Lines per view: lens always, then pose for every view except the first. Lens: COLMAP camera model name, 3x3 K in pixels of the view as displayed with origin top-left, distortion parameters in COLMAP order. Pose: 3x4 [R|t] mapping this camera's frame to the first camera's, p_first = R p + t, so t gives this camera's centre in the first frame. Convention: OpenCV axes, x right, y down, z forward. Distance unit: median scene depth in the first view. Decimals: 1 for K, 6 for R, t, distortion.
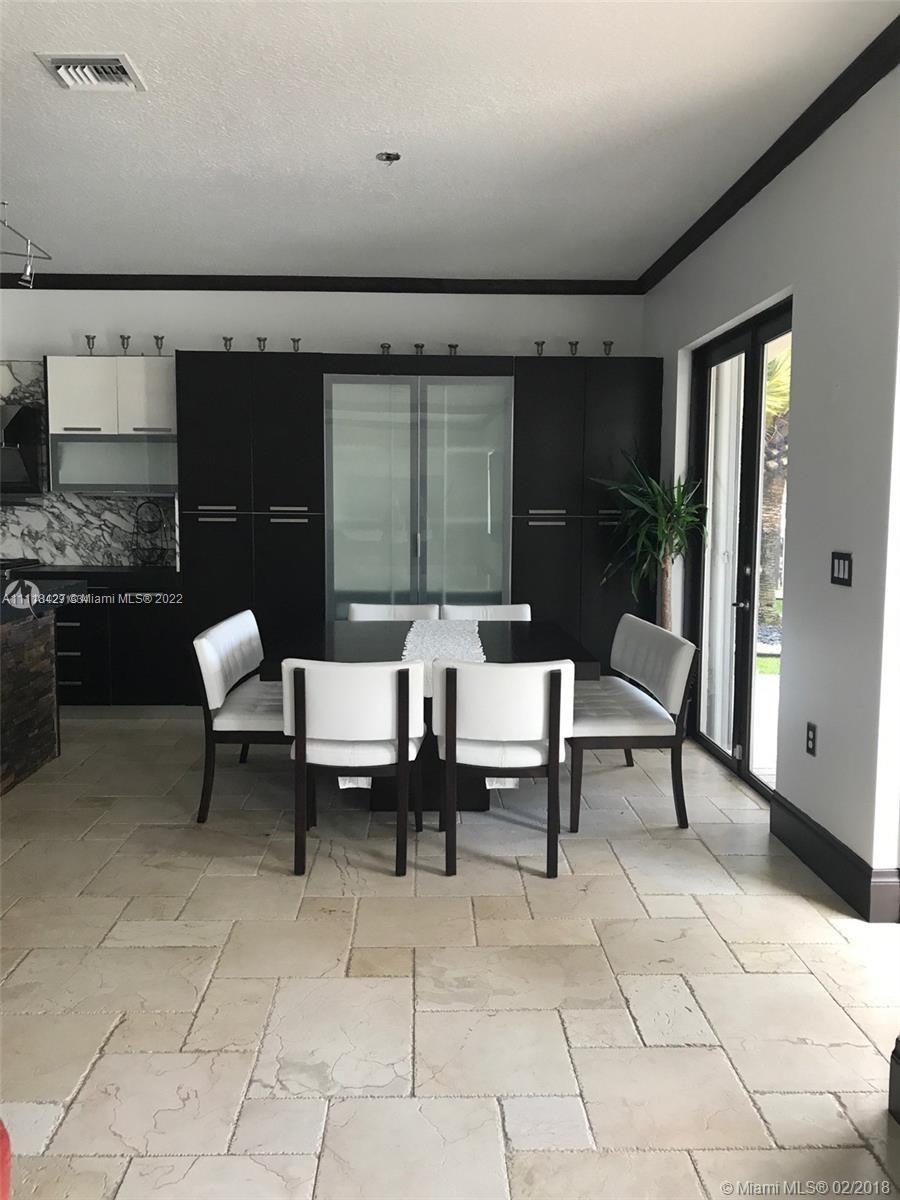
lens RADIAL K [[1023.9, 0, 450.0], [0, 1023.9, 600.0], [0, 0, 1]] dist [0.049509, 0.007105]
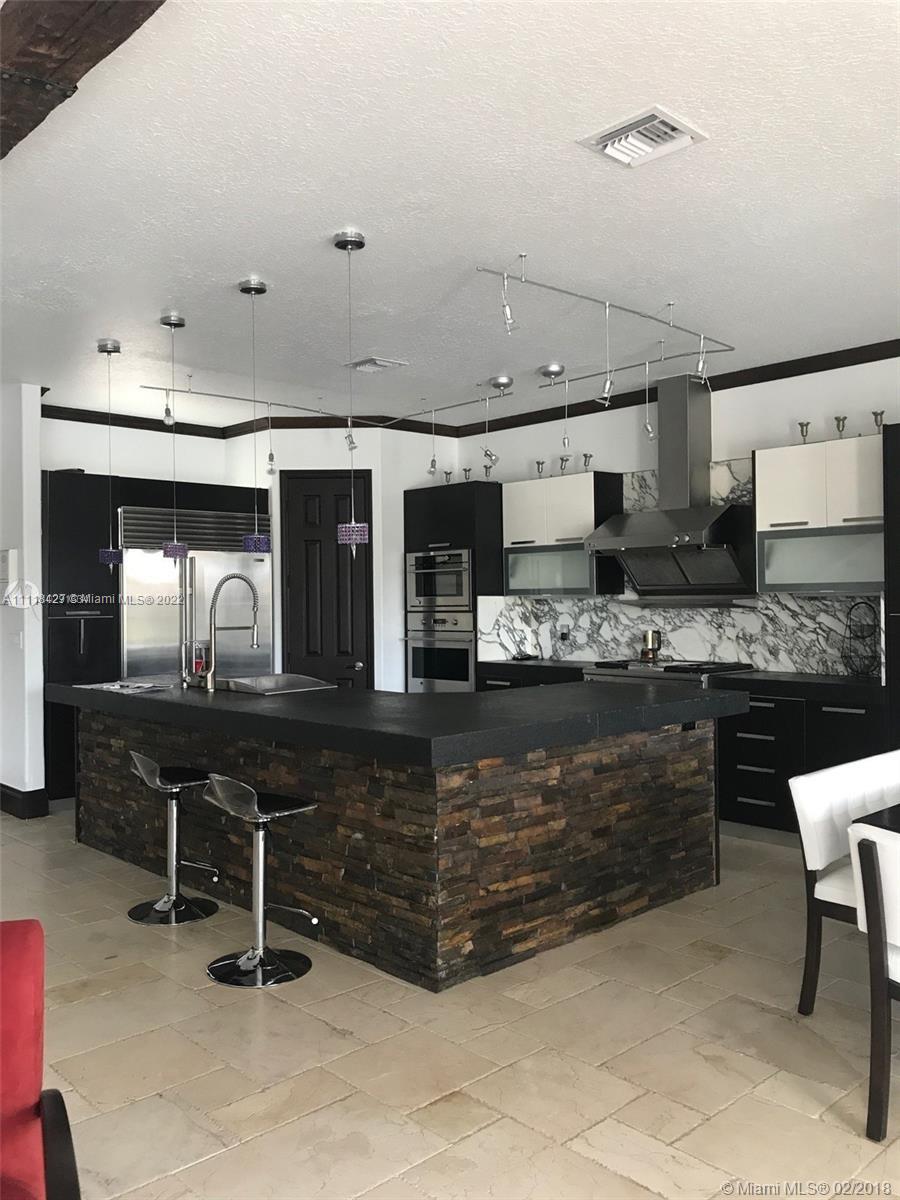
lens RADIAL K [[1023.9, 0, 450.0], [0, 1023.9, 600.0], [0, 0, 1]] dist [0.049509, 0.007105]
pose [[0.678376, -0.009737, -0.734651, 0.110310], [-0.057198, 0.996178, -0.066020, -0.020961], [0.732485, 0.086807, 0.675226, 0.167317]]
